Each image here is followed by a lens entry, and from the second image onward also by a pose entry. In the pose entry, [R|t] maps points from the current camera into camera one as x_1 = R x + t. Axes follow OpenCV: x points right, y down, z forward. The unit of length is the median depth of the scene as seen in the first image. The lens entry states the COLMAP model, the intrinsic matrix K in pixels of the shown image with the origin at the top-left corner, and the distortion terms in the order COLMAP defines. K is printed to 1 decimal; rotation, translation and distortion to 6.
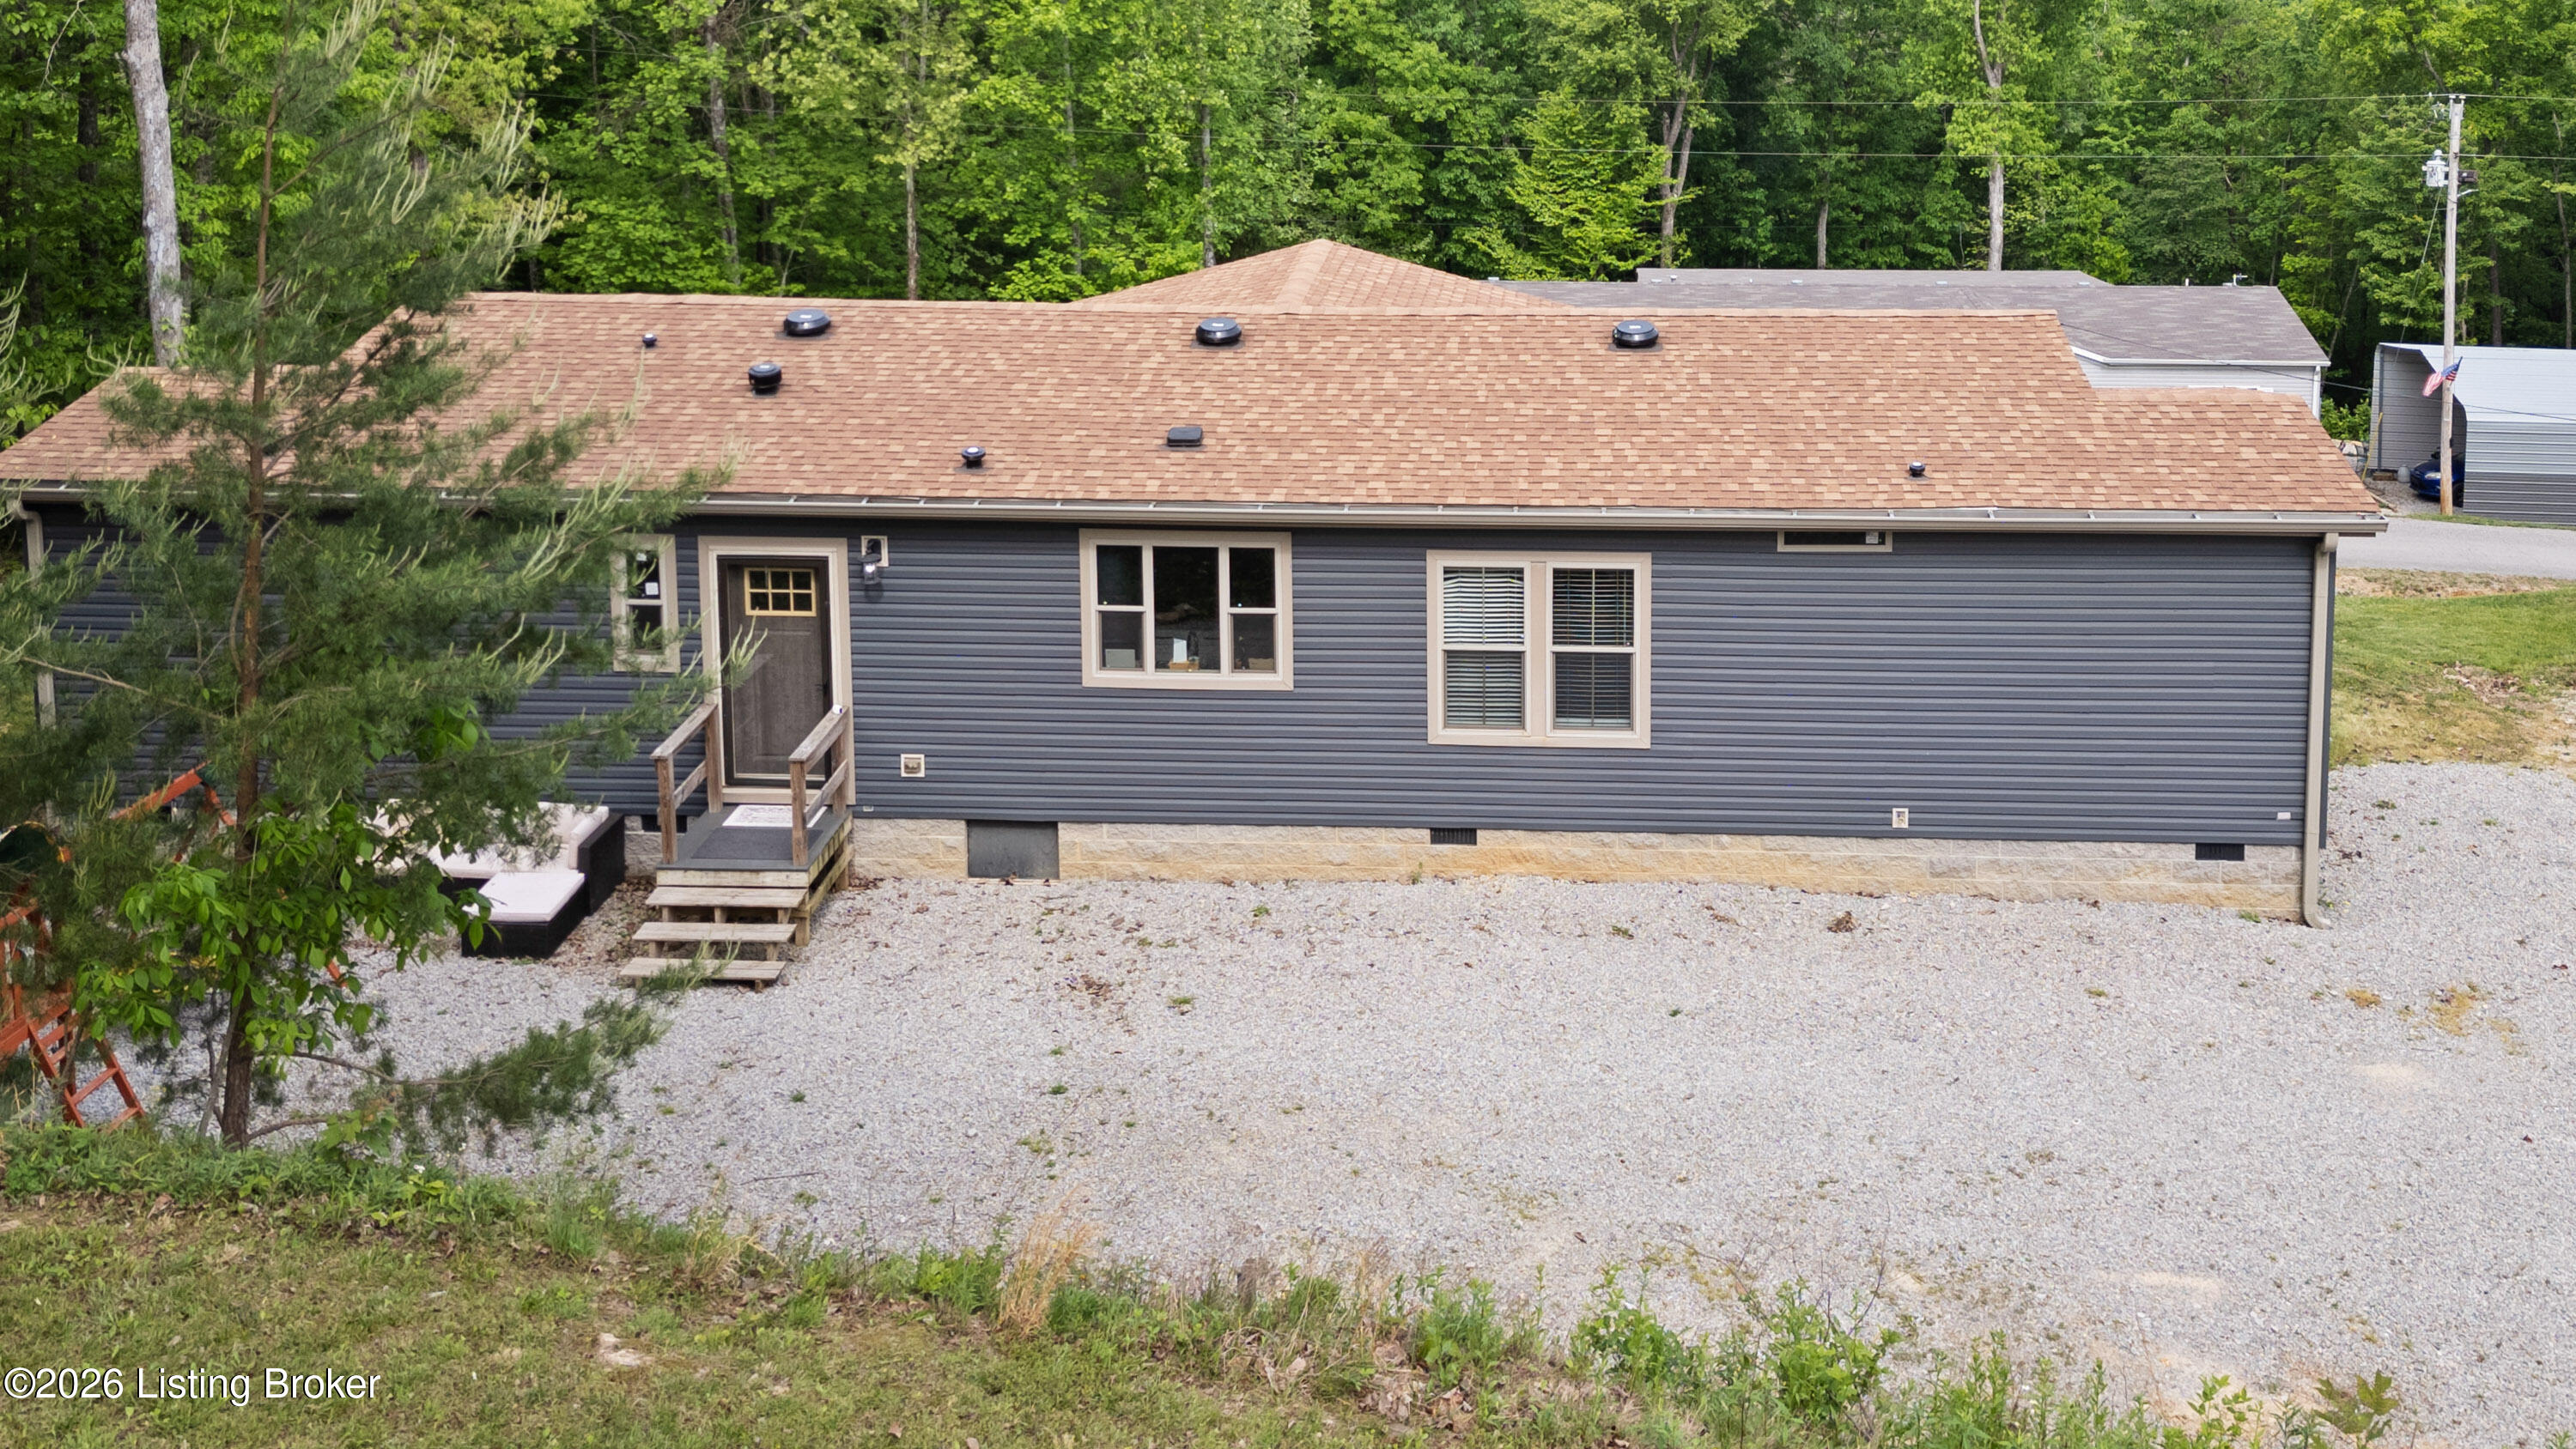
lens RADIAL K [[1884.1, 0, 1284.2], [0, 1884.1, 611.3], [0, 0, 1]] dist [0.124033, -0.173984]
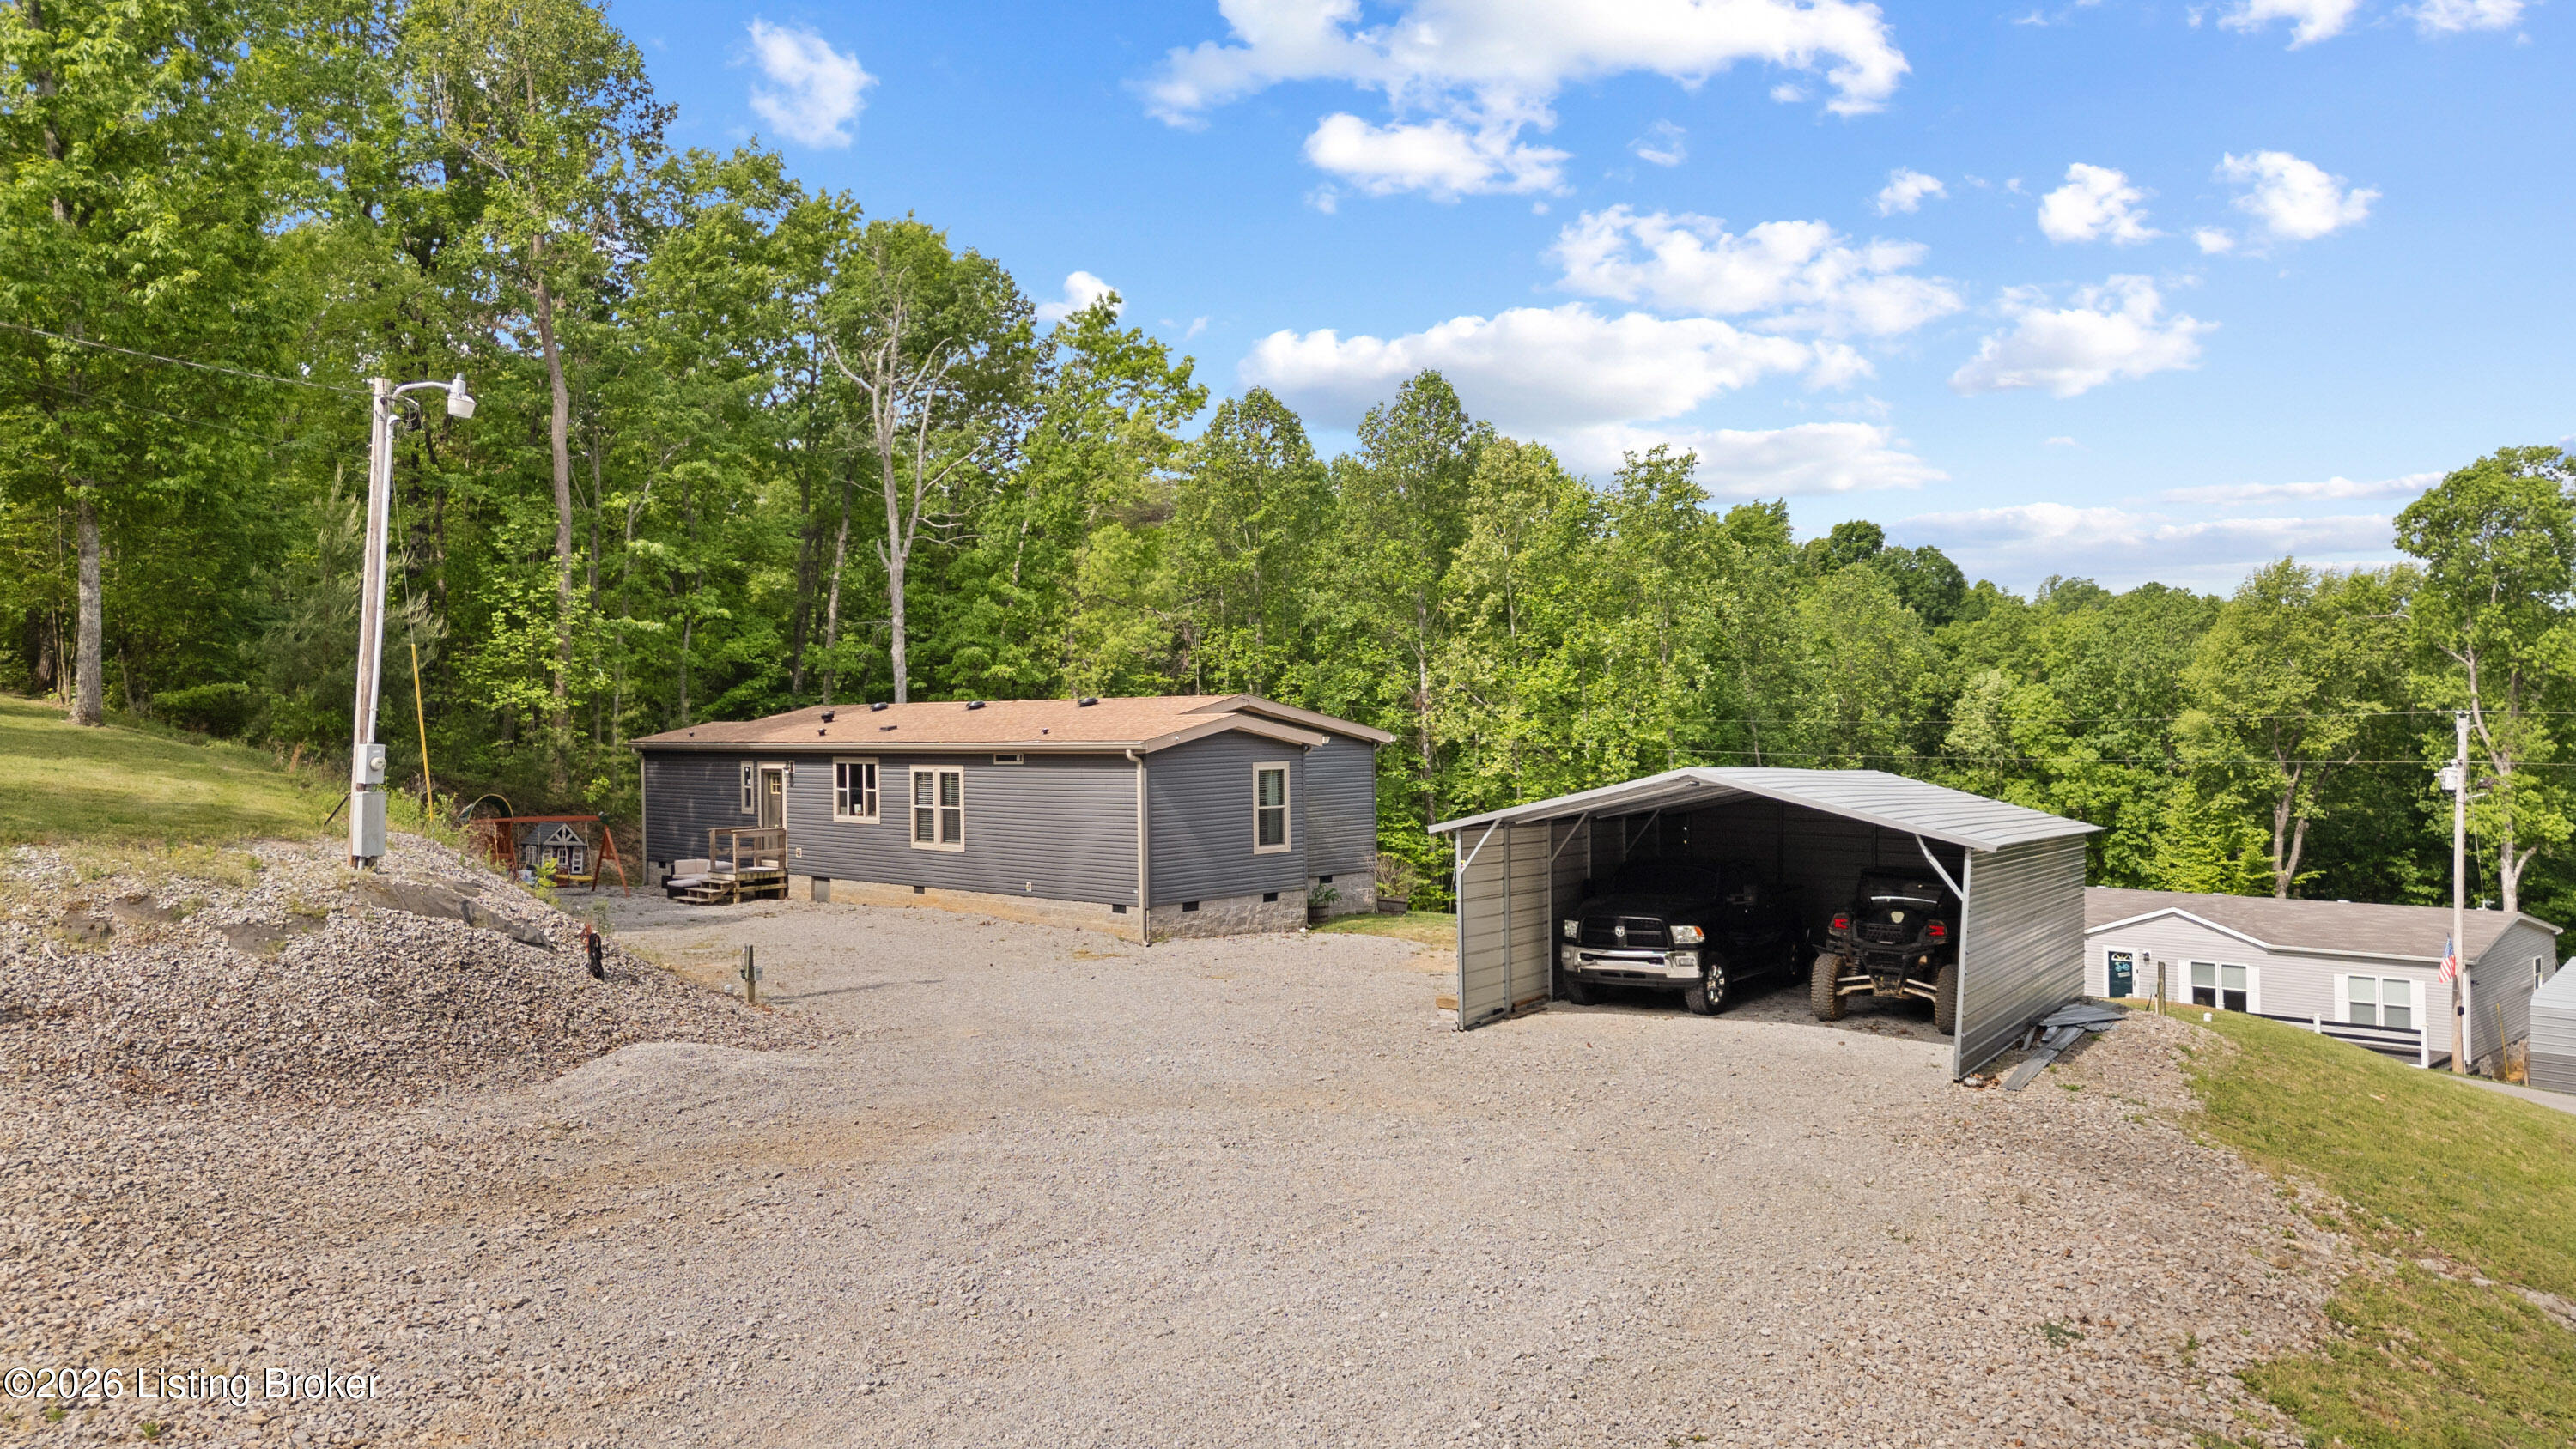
lens RADIAL K [[1808.3, 0, 1288.0], [0, 1808.3, 724.5], [0, 0, 1]] dist [0.120375, -0.147867]
pose [[0.722367, -0.021832, -0.691165, 1.933142], [0.012008, 0.999747, -0.019029, -0.033205], [0.691406, 0.005446, 0.722446, -0.279809]]
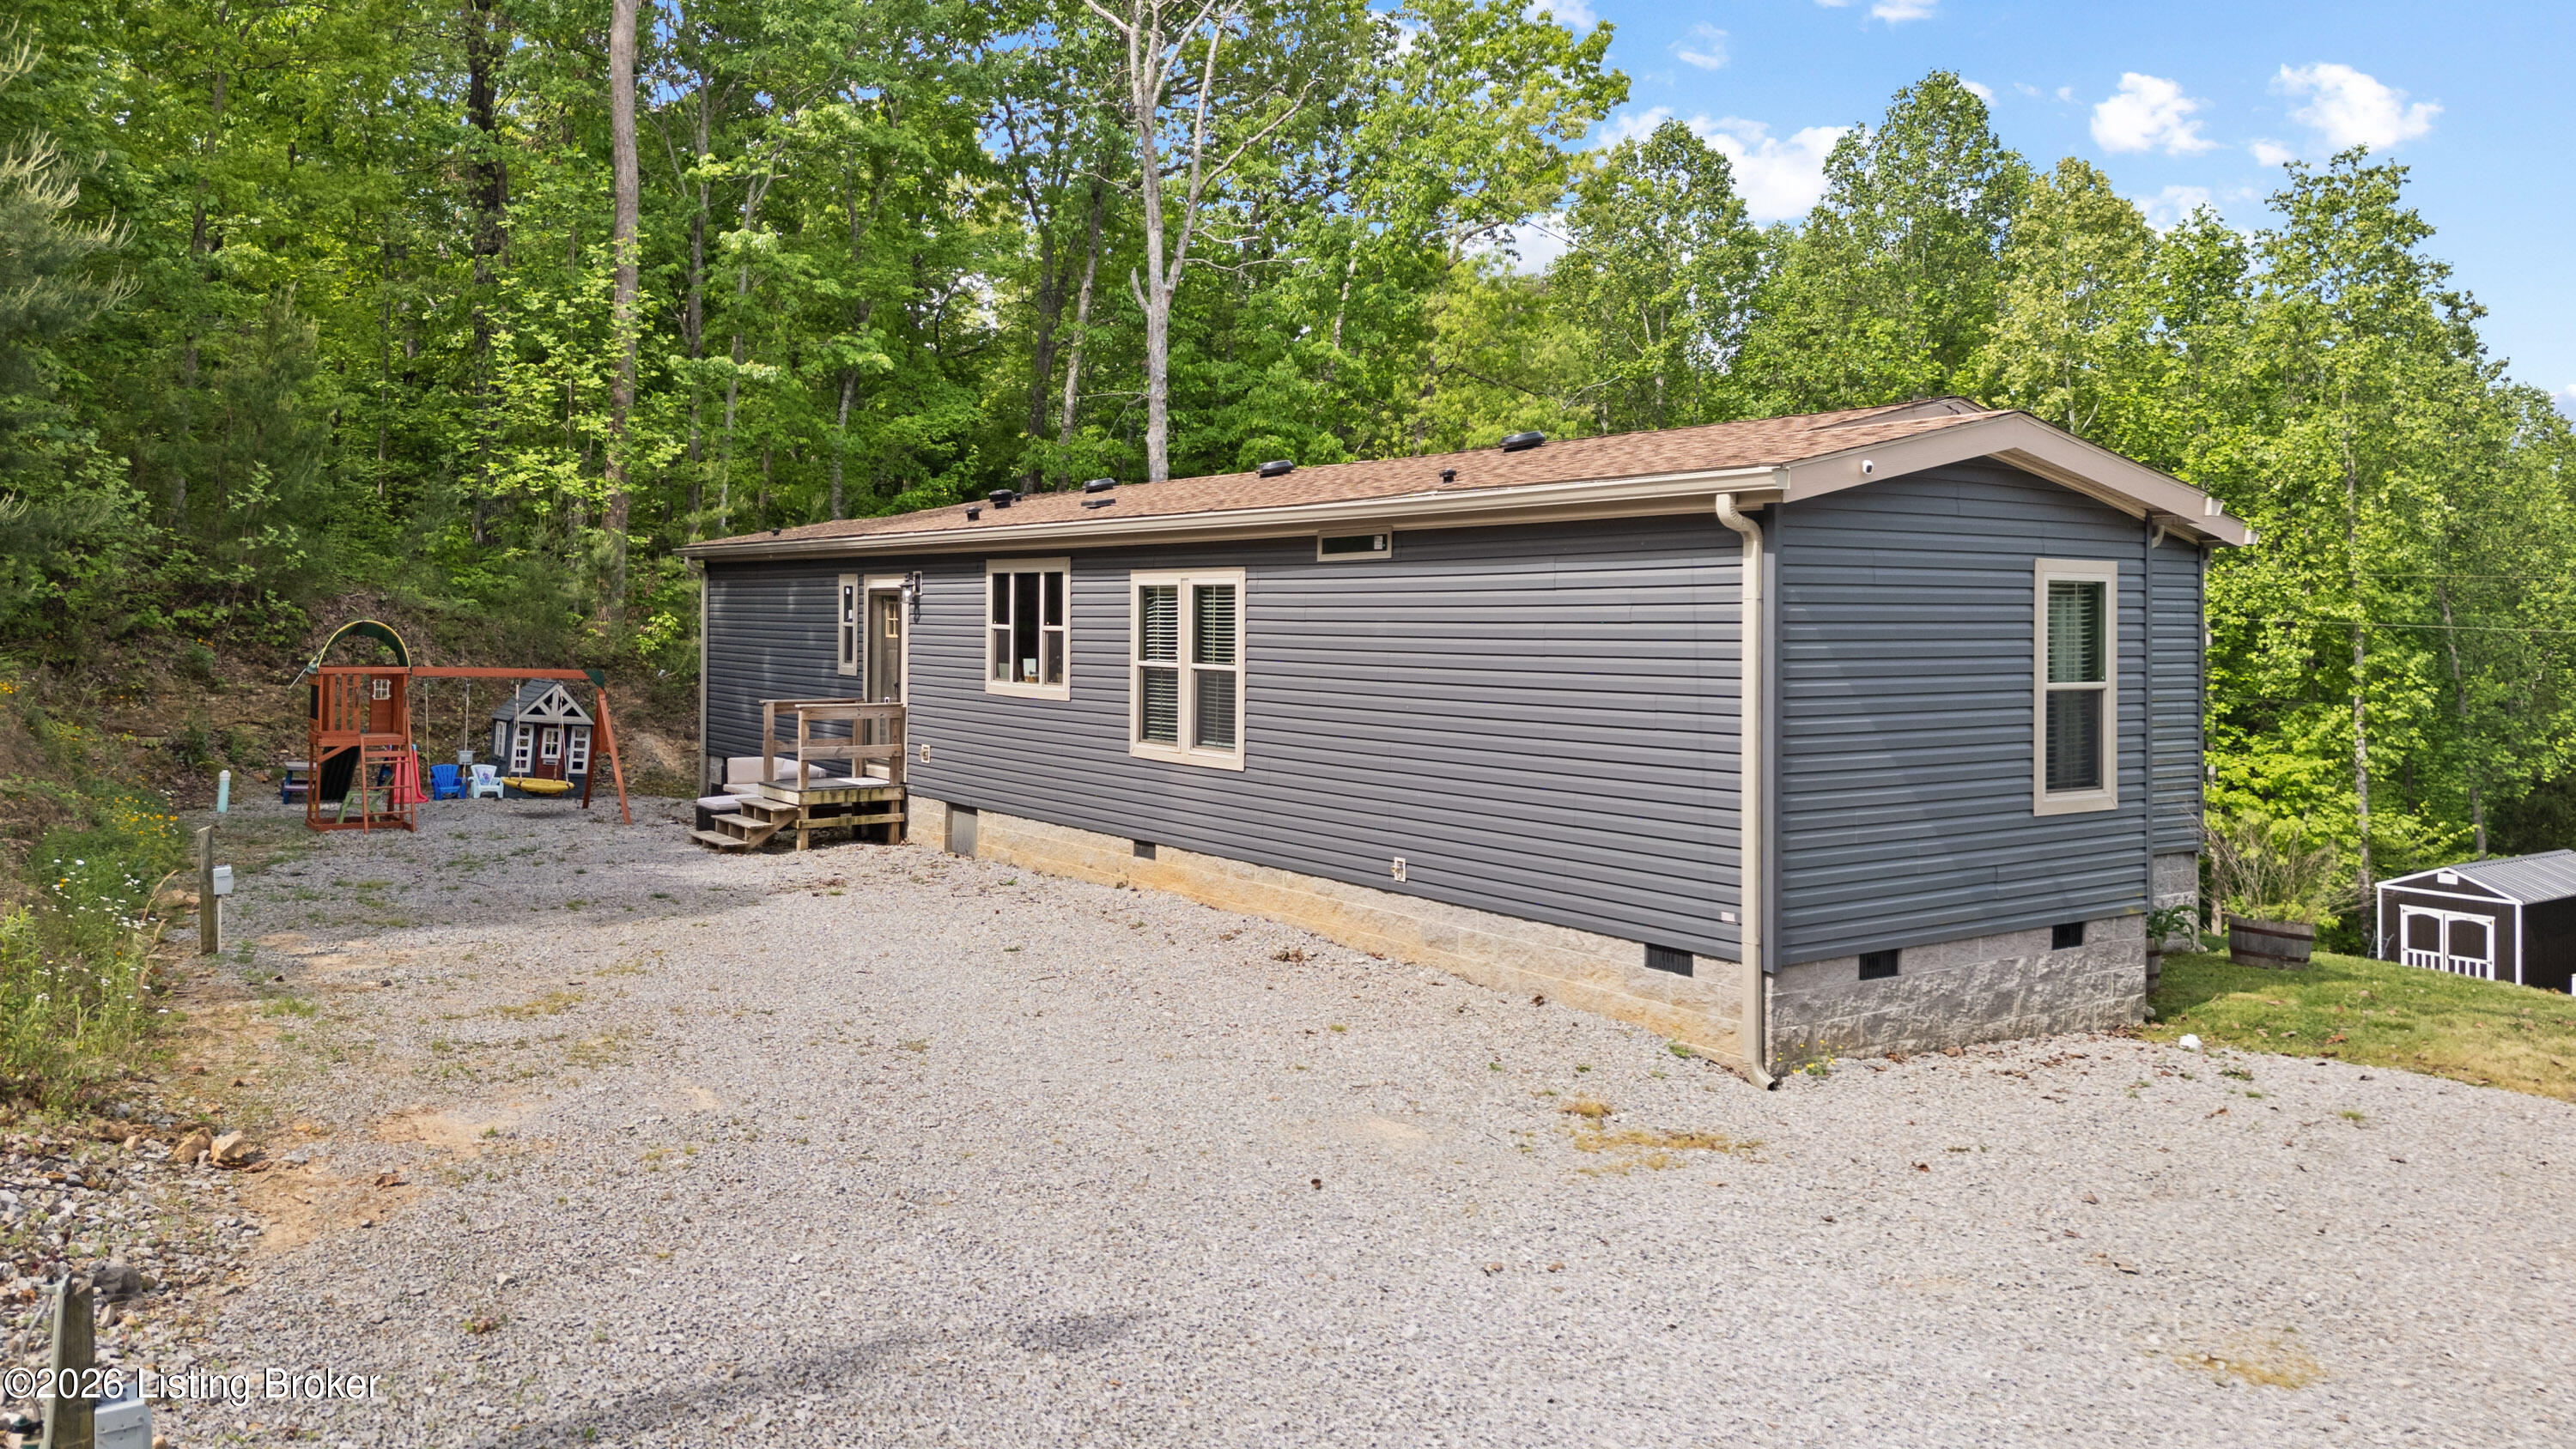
lens RADIAL K [[1884.1, 0, 1284.2], [0, 1884.1, 611.3], [0, 0, 1]] dist [0.124033, -0.173984]
pose [[0.601545, -0.009067, -0.798787, 0.951141], [-0.015787, 0.999605, -0.023235, 0.013118], [0.798683, 0.026588, 0.601164, 0.443738]]
